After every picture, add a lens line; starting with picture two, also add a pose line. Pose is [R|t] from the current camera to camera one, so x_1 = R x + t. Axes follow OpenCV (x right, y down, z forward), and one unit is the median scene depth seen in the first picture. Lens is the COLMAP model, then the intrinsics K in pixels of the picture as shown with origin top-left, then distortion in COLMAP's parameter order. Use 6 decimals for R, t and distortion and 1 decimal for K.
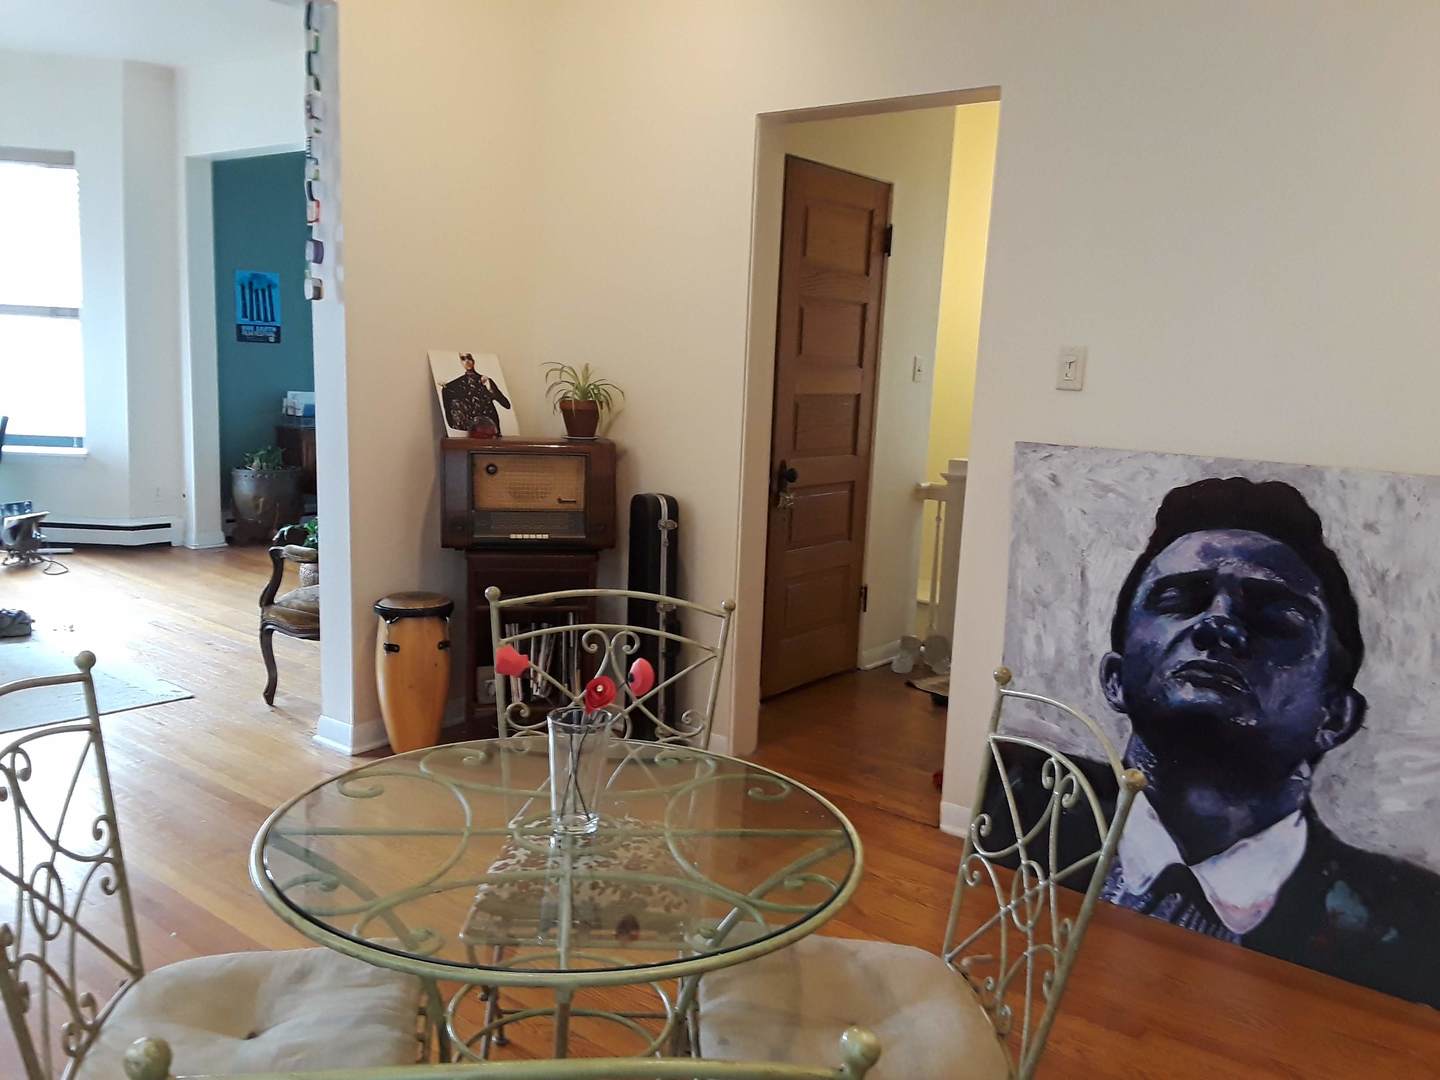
lens RADIAL K [[1190.4, 0, 765.3], [0, 1190.4, 593.6], [0, 0, 1]] dist [0.093526, -0.155753]
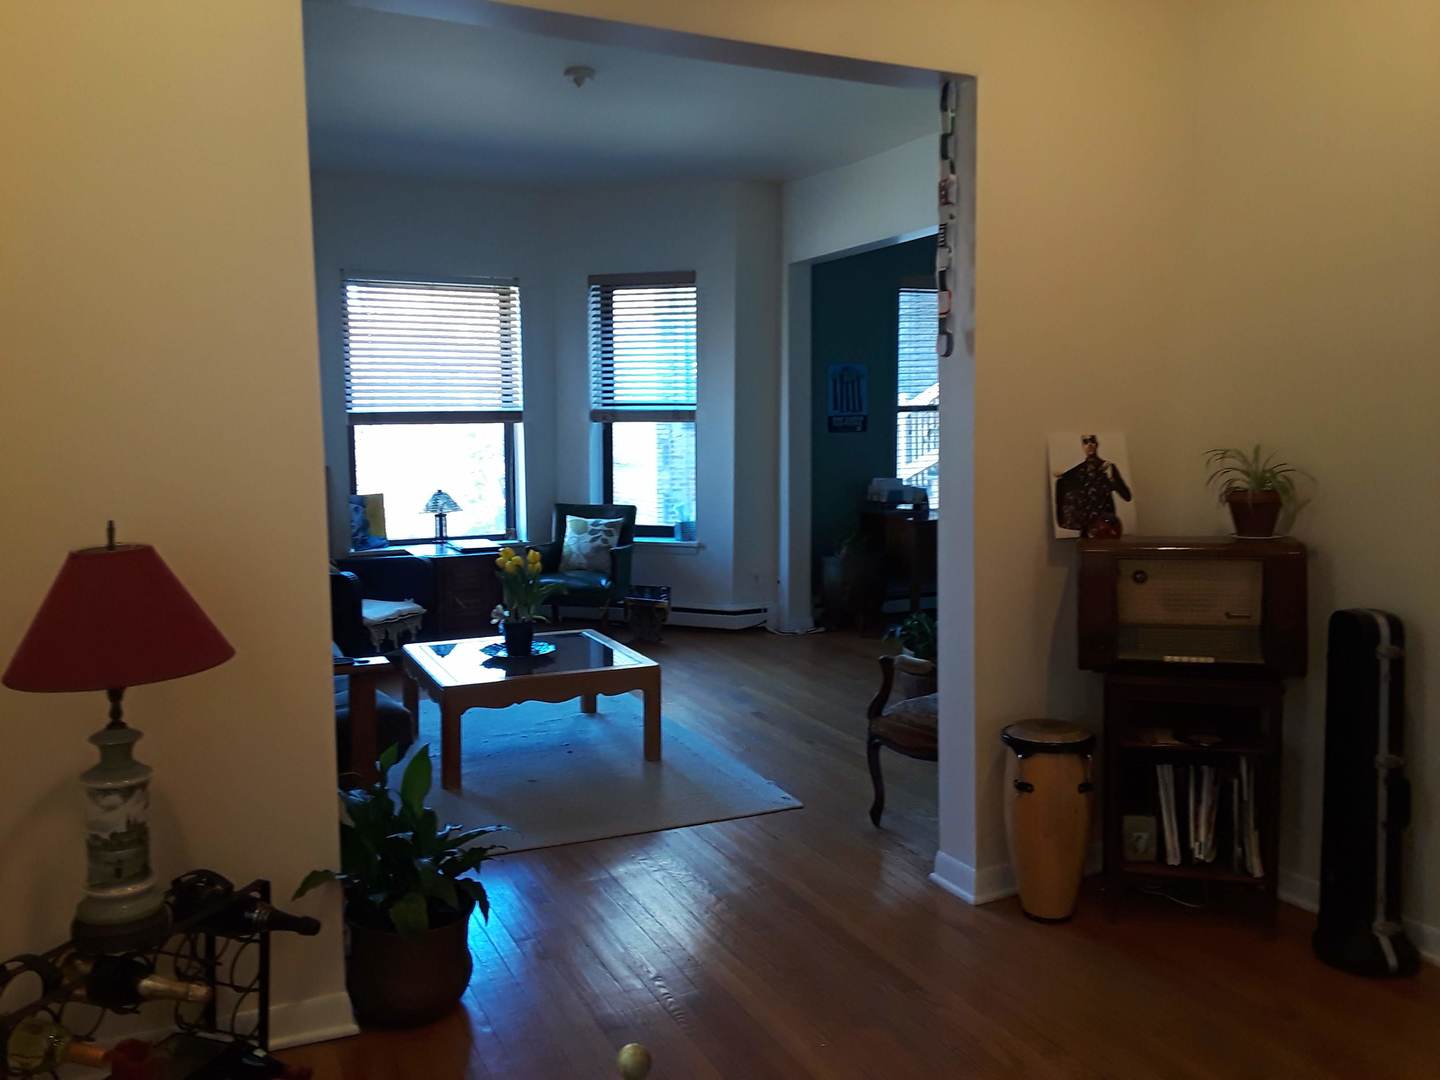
lens RADIAL K [[1189.3, 0, 720.0], [0, 1189.3, 540.0], [0, 0, 1]] dist [0.106205, -0.203503]
pose [[0.887950, -0.015208, -0.459689, -0.102769], [-0.029291, 0.995555, -0.089516, -0.045593], [0.459007, 0.092950, 0.883557, 0.119799]]
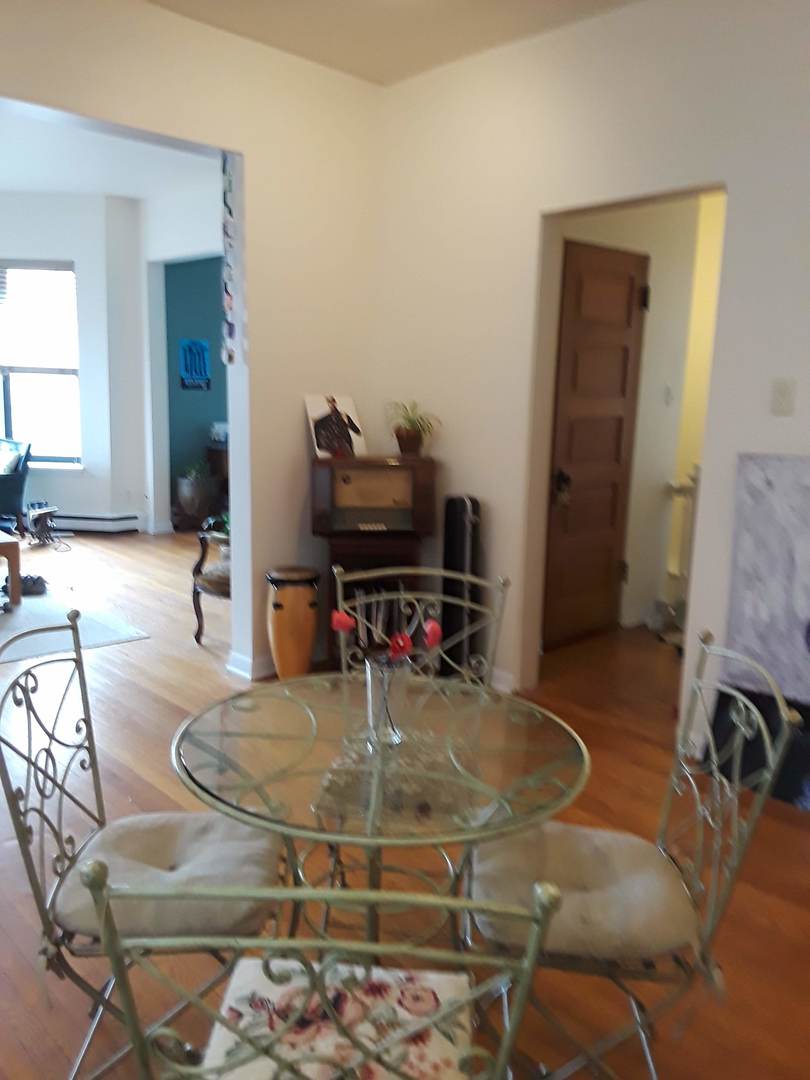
lens RADIAL K [[892.0, 0, 407.7], [0, 892.0, 561.1], [0, 0, 1]] dist [0.106205, -0.203503]
pose [[0.985910, 0.004352, -0.167220, 0.018440], [-0.004844, 0.999985, -0.002539, -0.005360], [0.167206, 0.003314, 0.985916, -0.022328]]
